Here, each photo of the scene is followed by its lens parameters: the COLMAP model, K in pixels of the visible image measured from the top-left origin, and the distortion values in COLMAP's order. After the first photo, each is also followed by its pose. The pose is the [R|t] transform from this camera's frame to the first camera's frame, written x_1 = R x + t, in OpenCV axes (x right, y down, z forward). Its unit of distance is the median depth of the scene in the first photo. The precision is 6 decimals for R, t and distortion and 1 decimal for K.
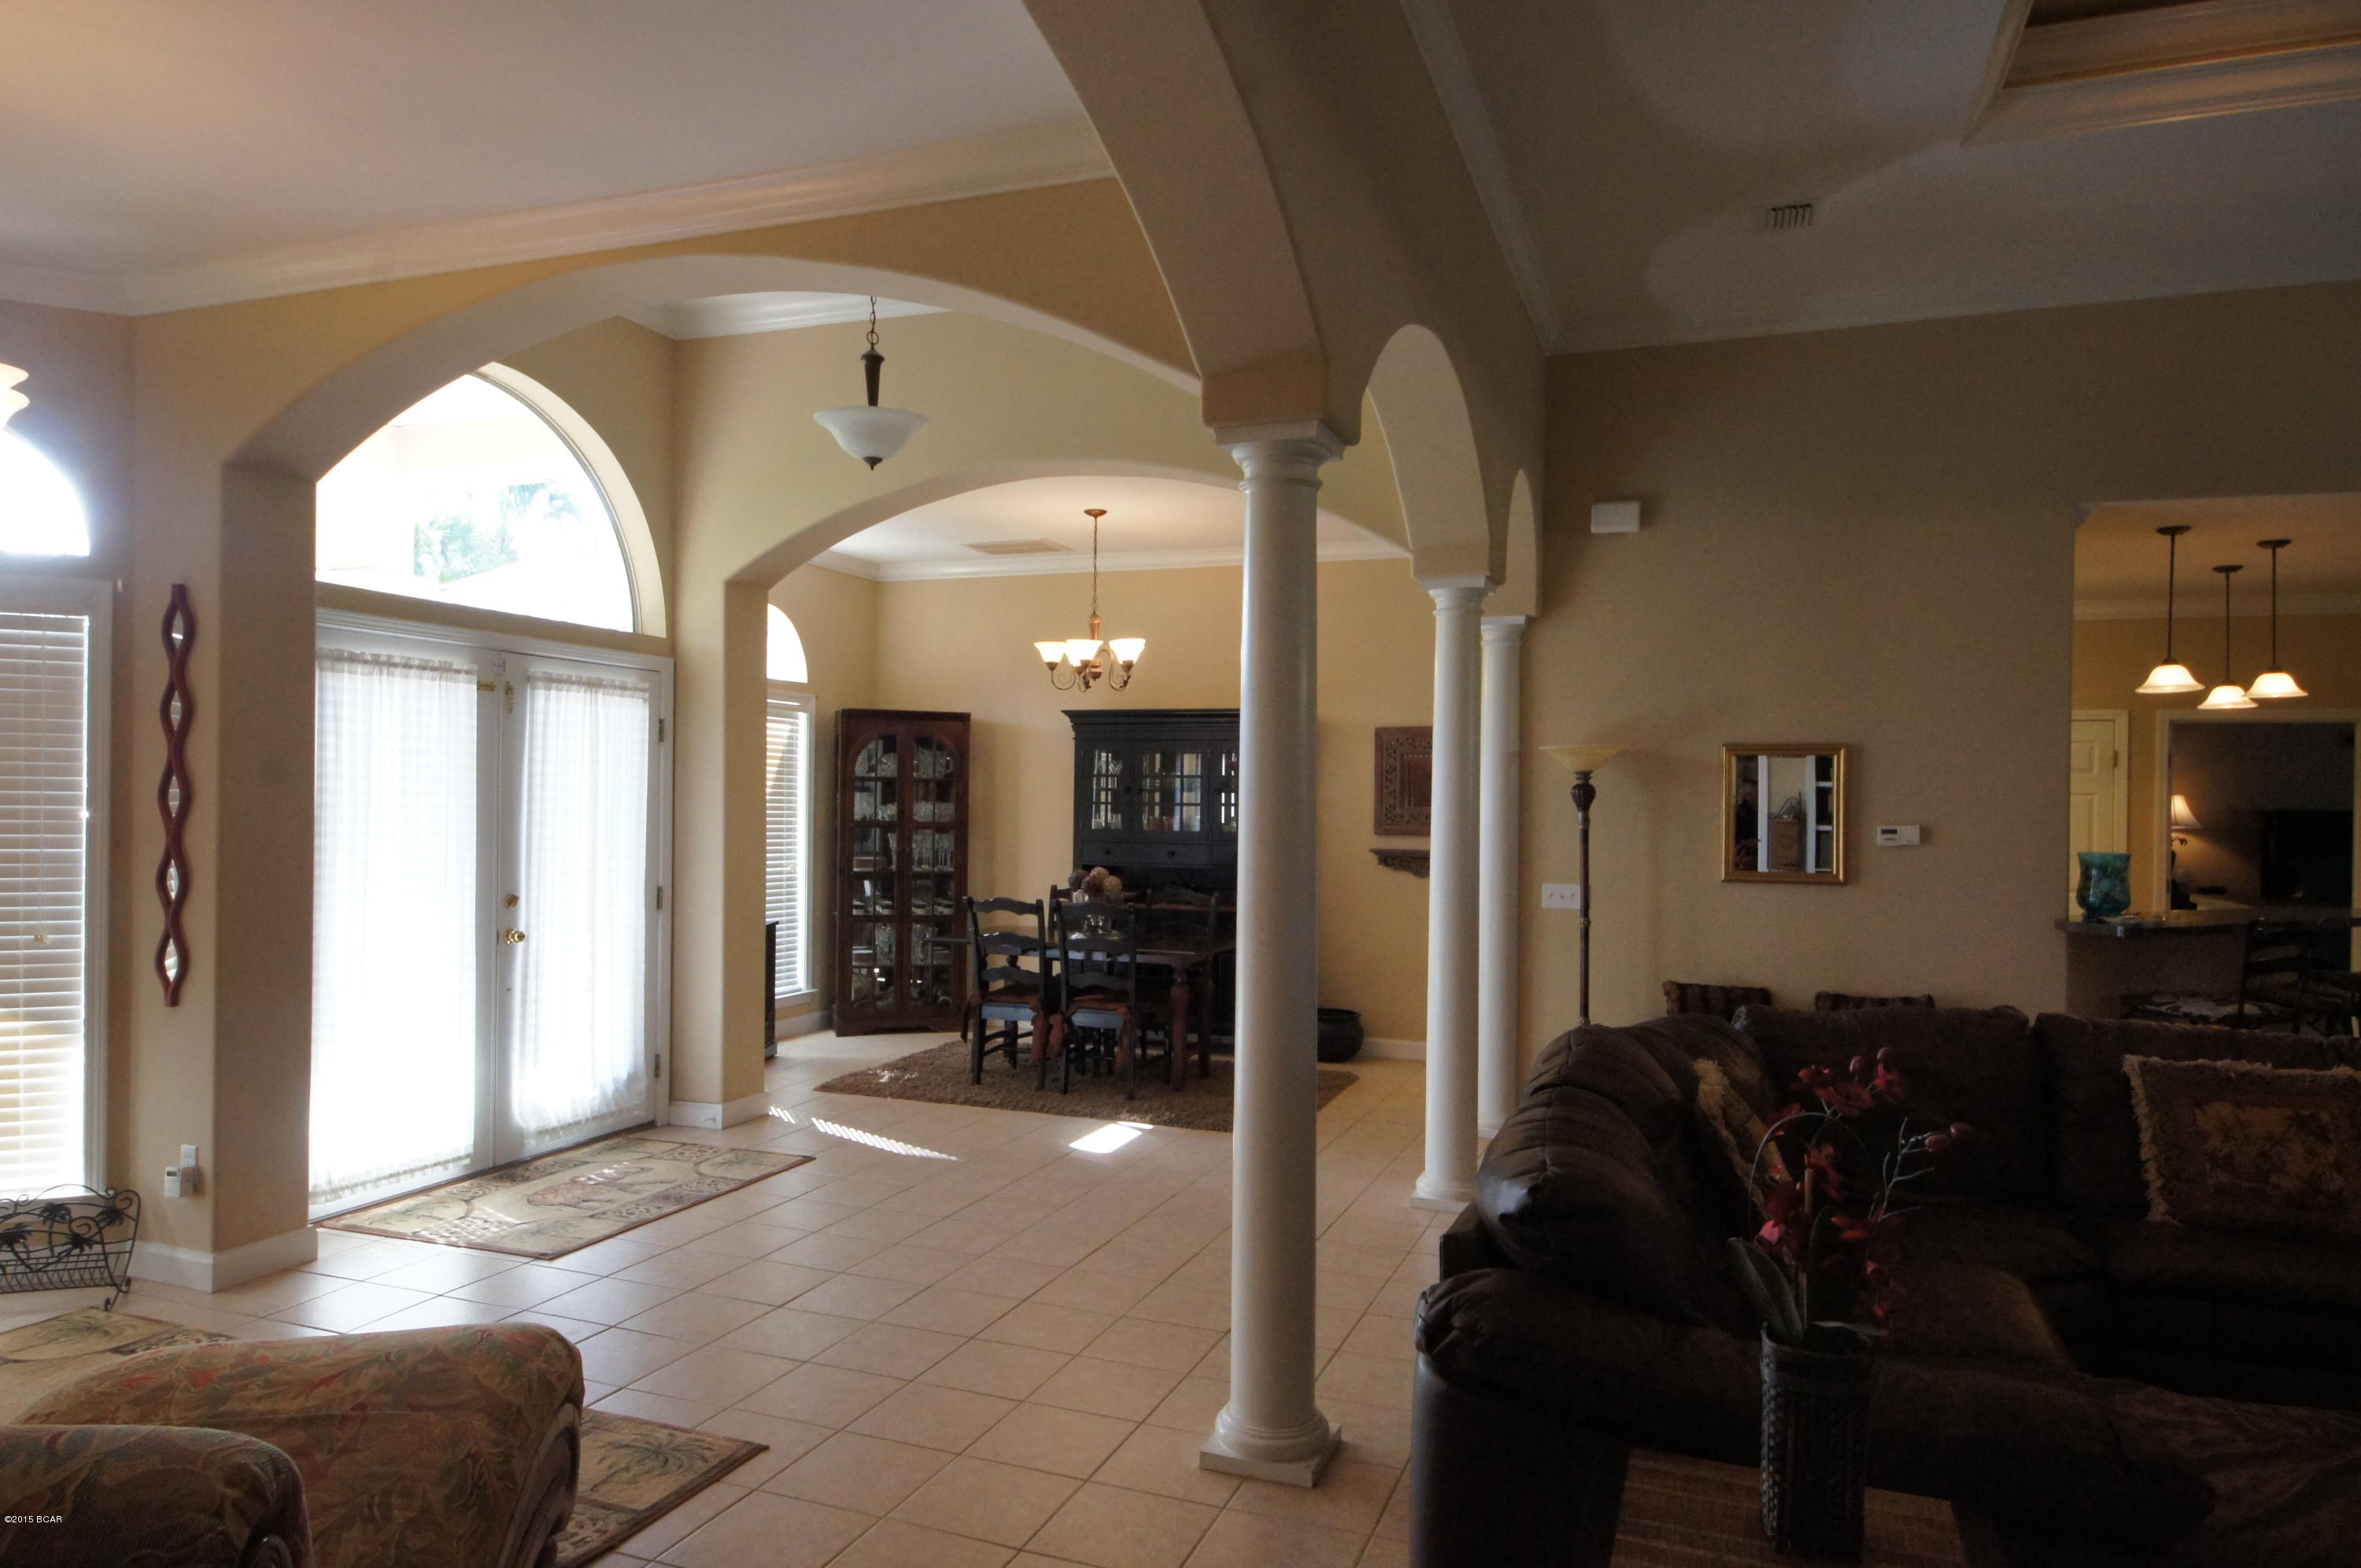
lens RADIAL K [[1475.6, 0, 1156.1], [0, 1475.6, 795.7], [0, 0, 1]] dist [0.045288, -0.034500]
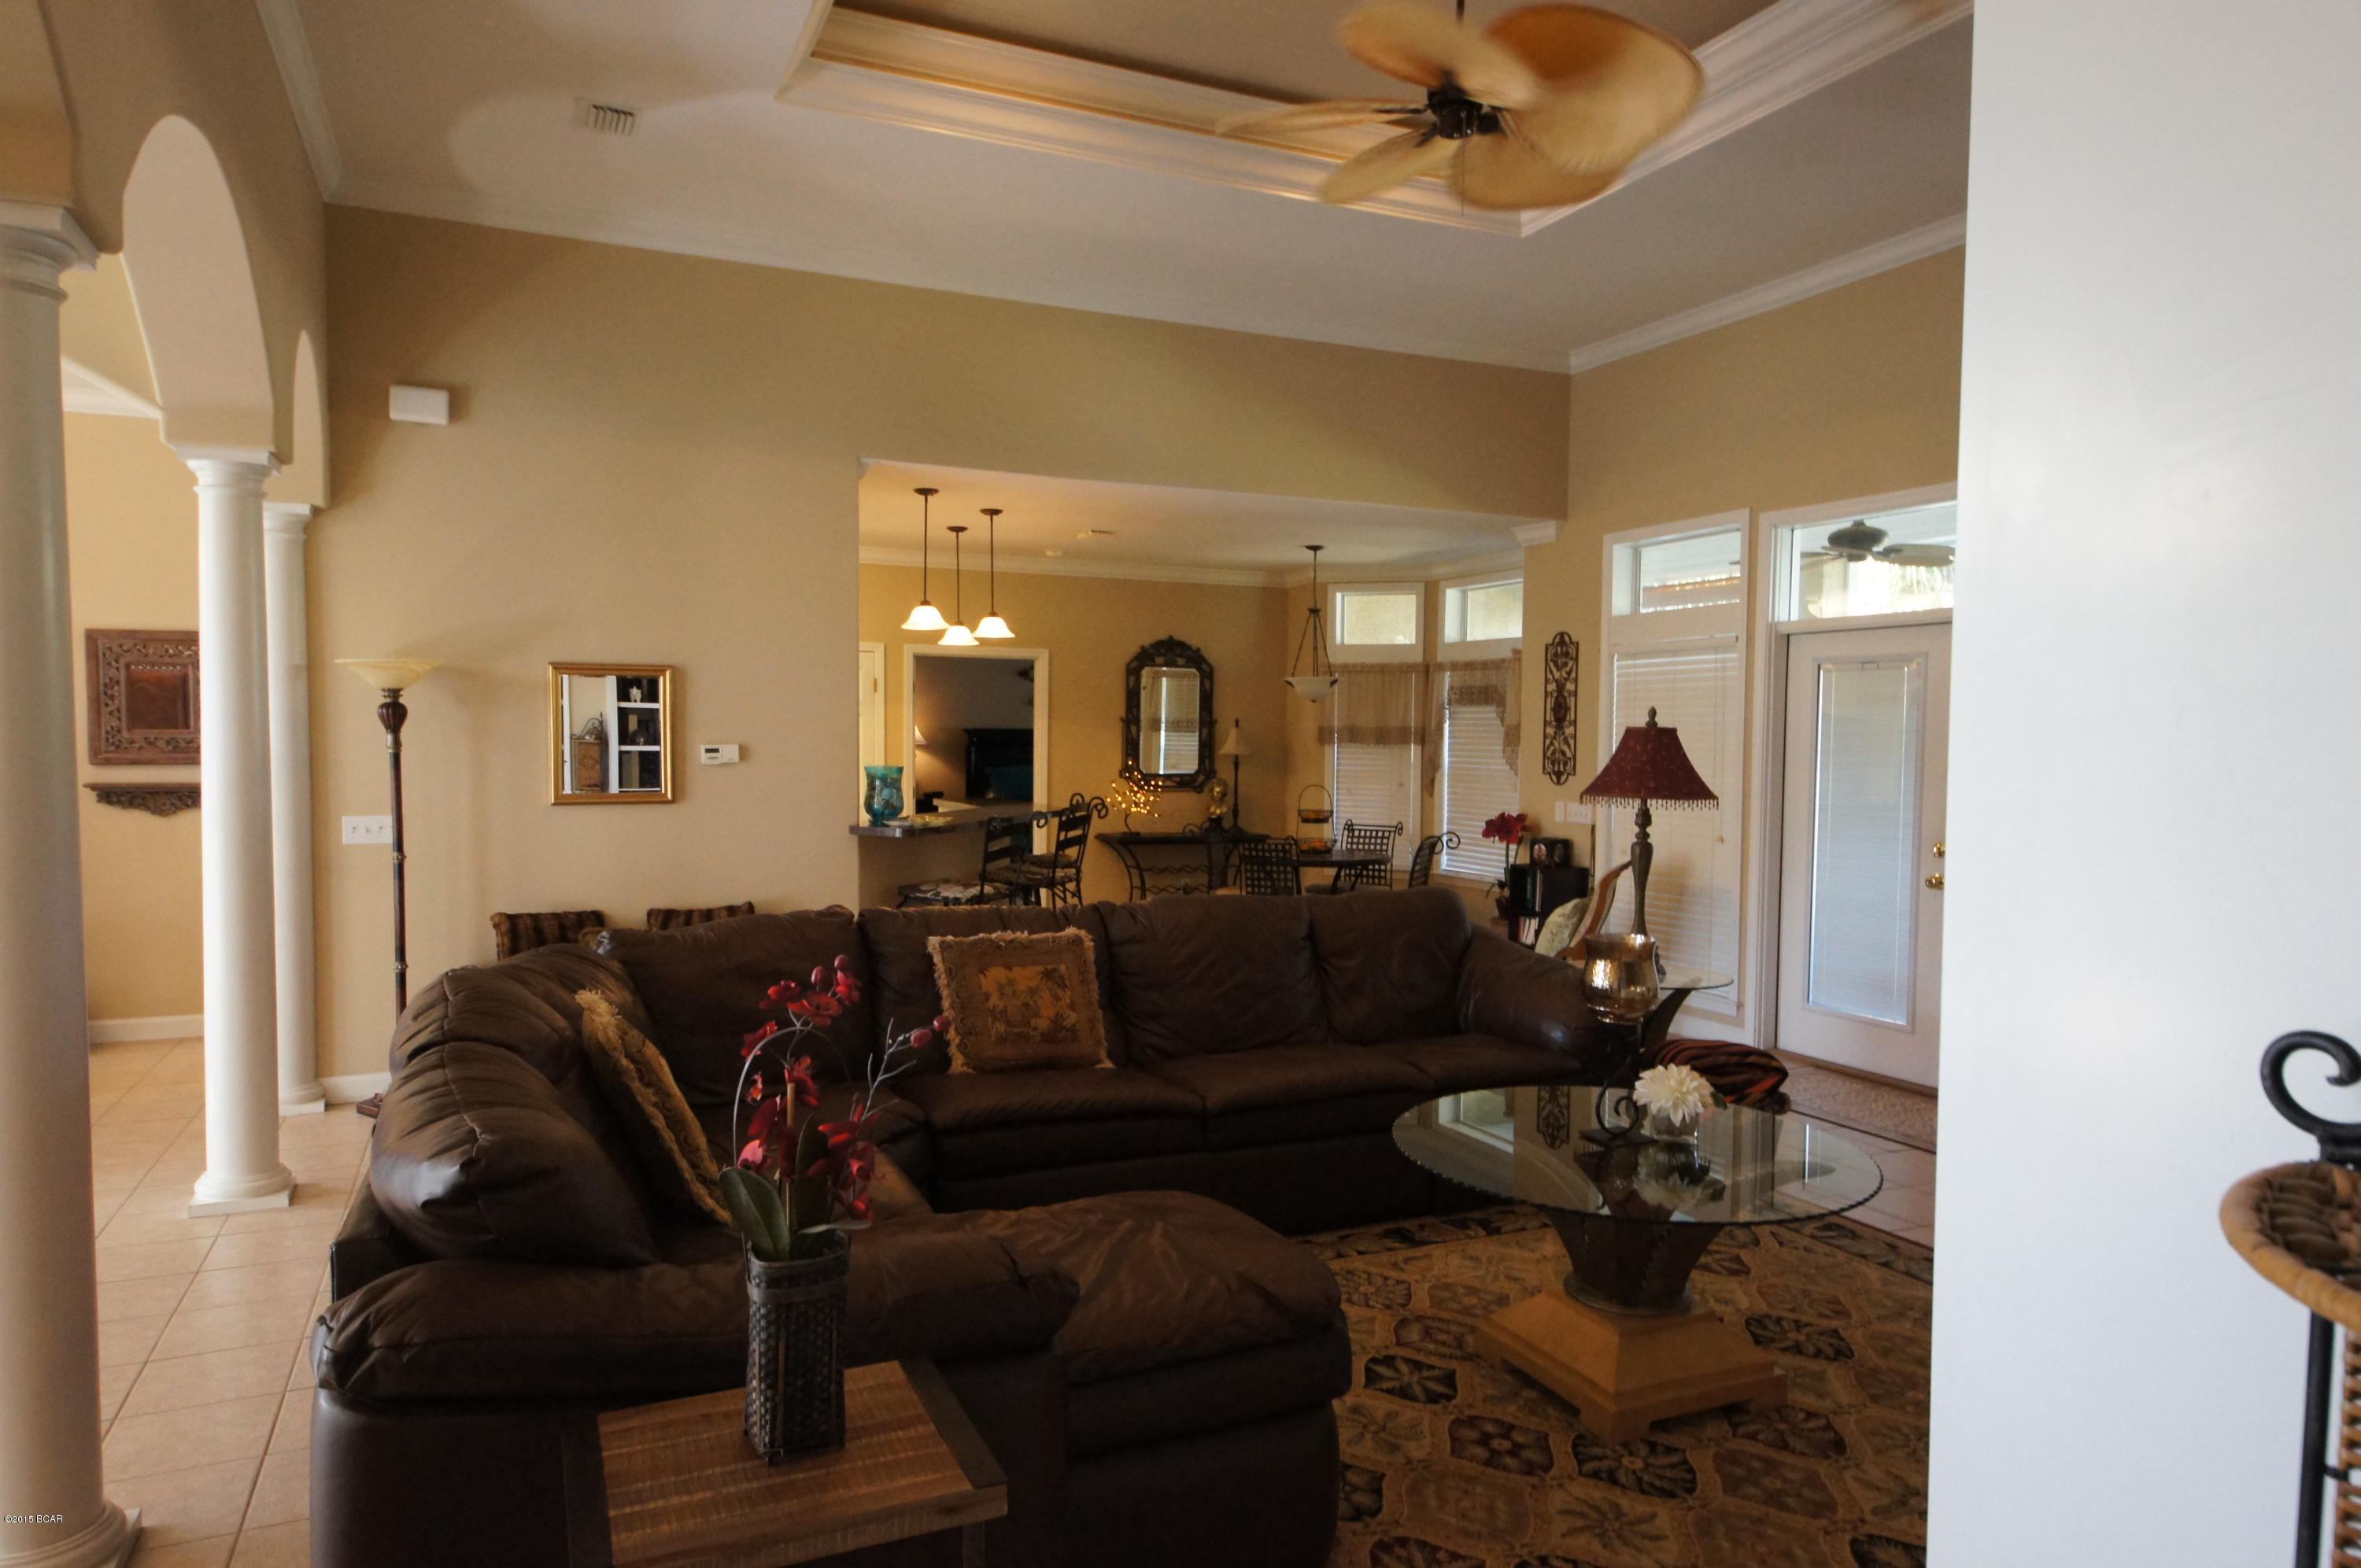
lens RADIAL K [[1475.6, 0, 1189.3], [0, 1475.6, 794.8], [0, 0, 1]] dist [0.045288, -0.034500]
pose [[0.695366, -0.037660, 0.717668, -0.026059], [0.000087, 0.998630, 0.052320, 0.000627], [-0.718656, -0.036319, 0.694417, 0.033169]]
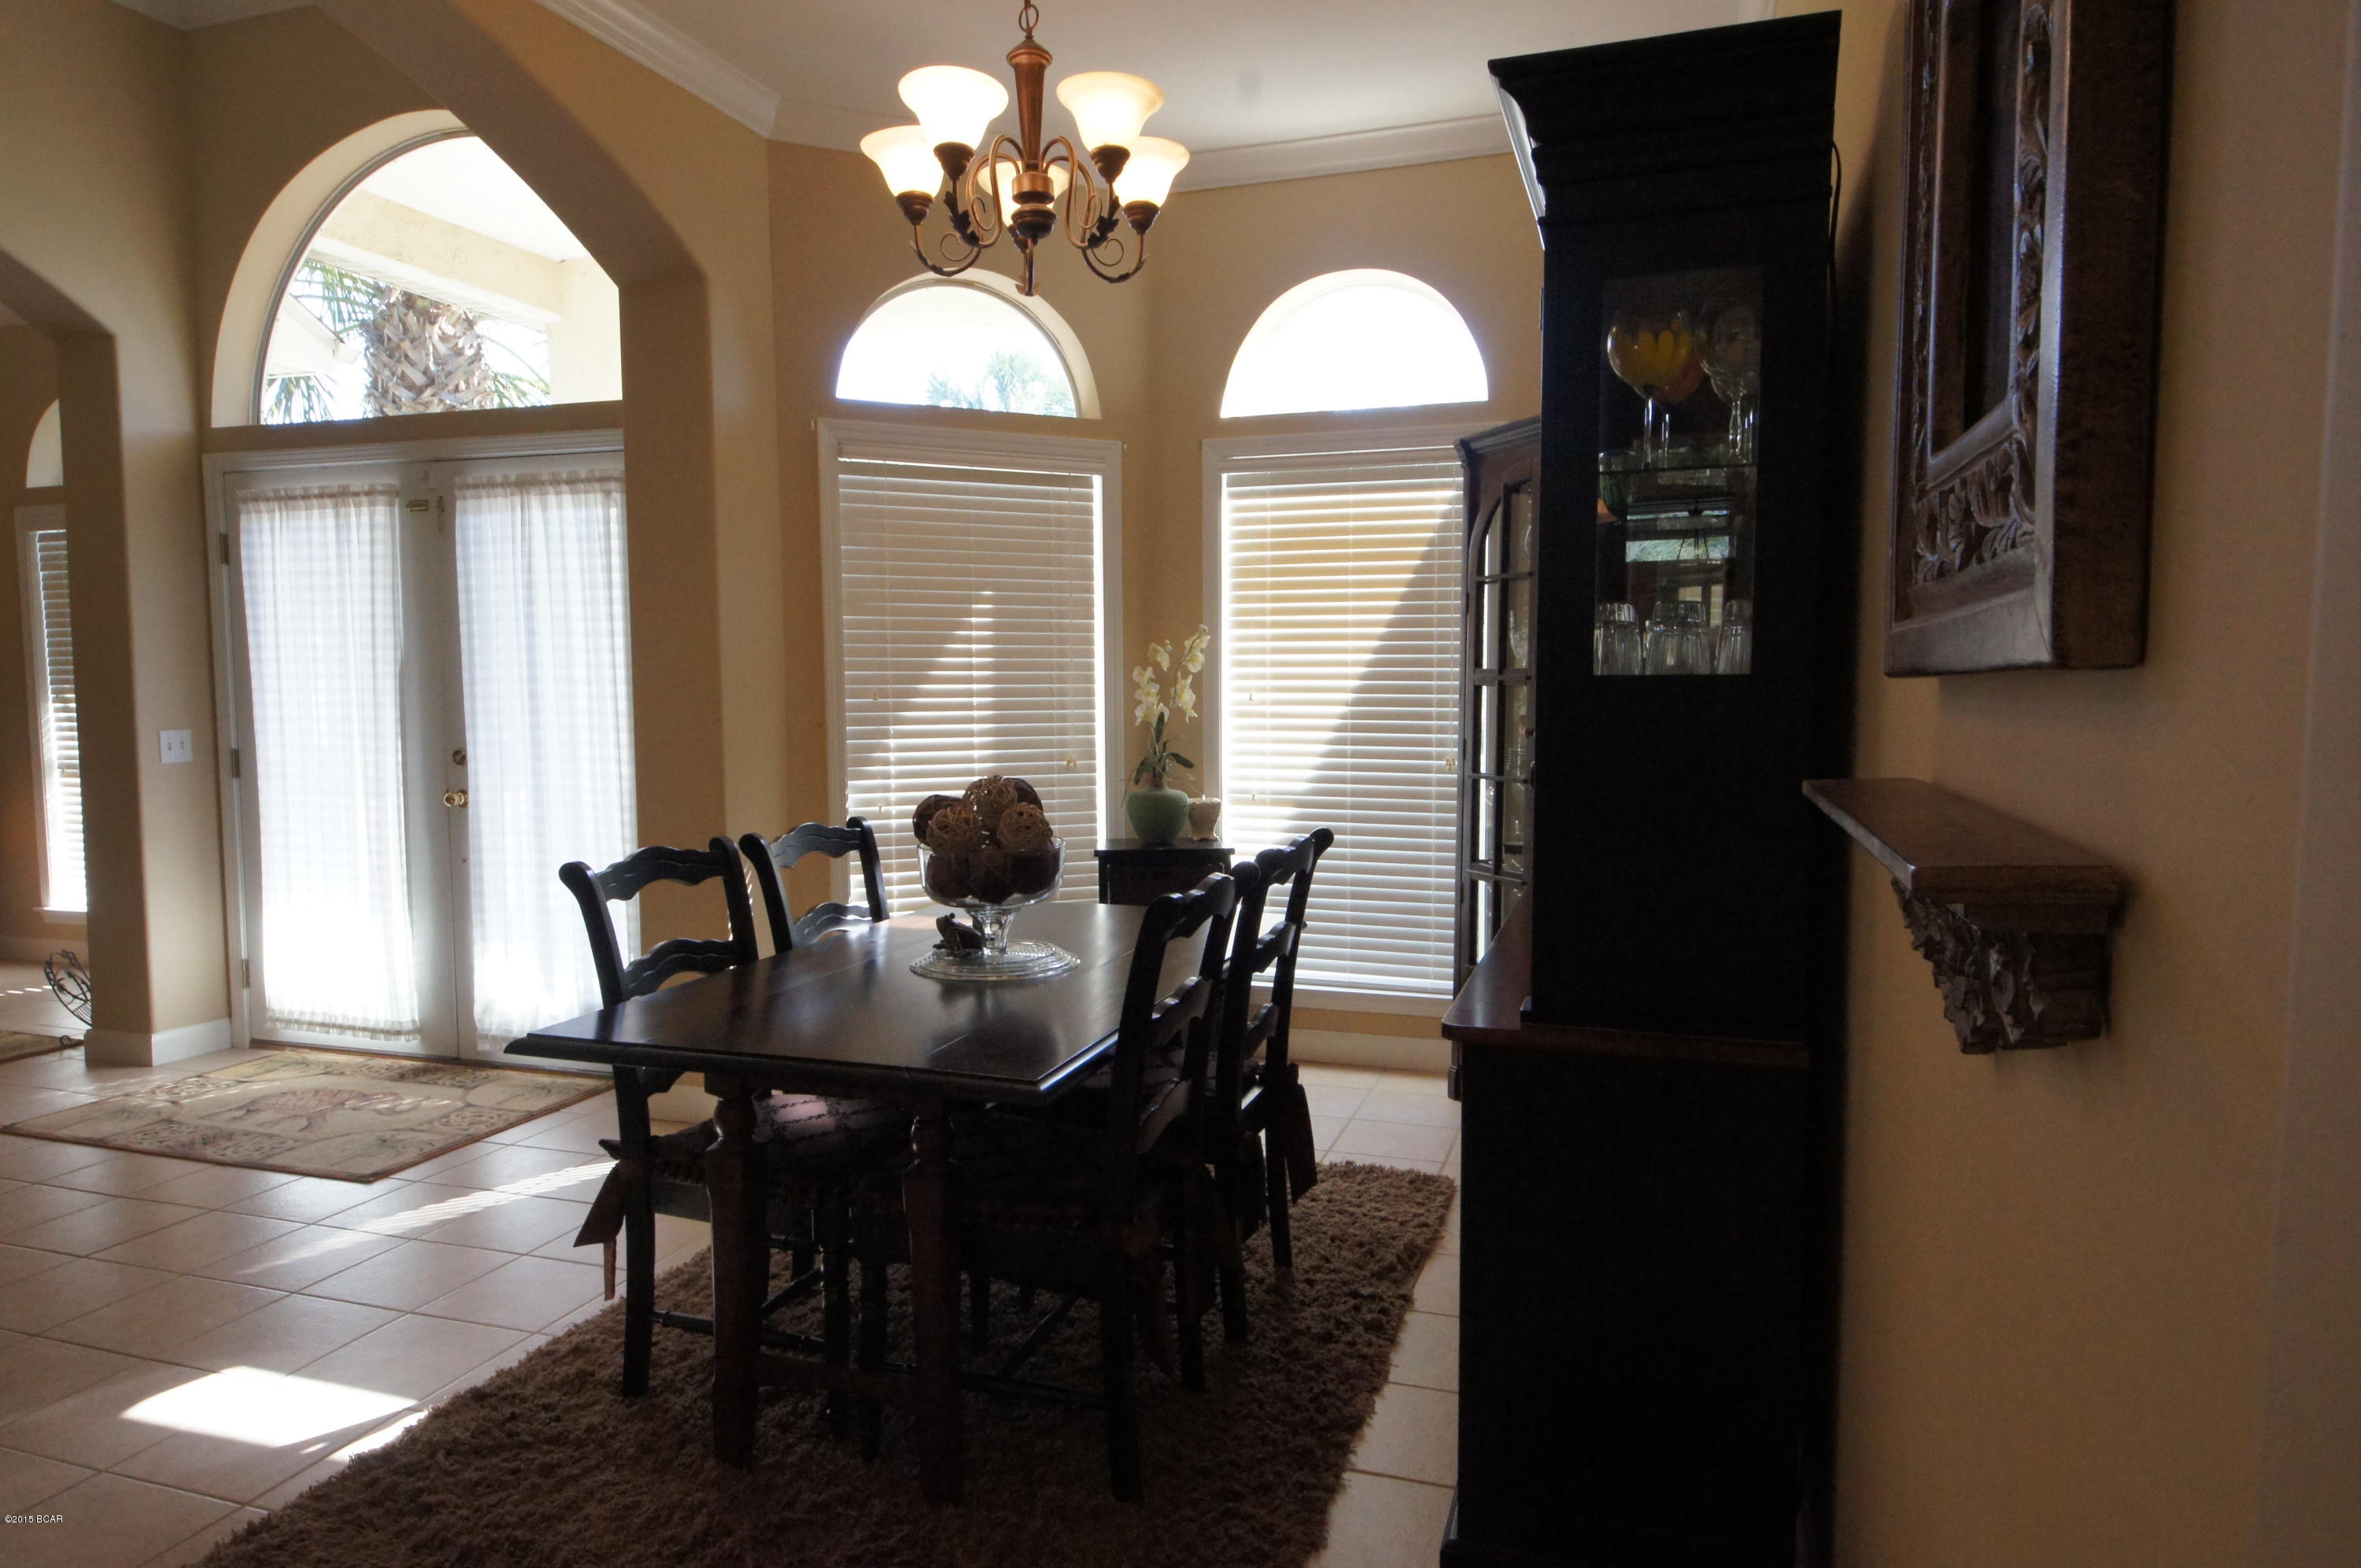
lens RADIAL K [[1475.6, 0, 1167.4], [0, 1475.6, 790.6], [0, 0, 1]] dist [0.045288, -0.034500]
pose [[0.030481, 0.076765, -0.996583, 0.425593], [0.009521, 0.996979, 0.077087, 0.028061], [0.999490, -0.011838, 0.029658, 1.366363]]
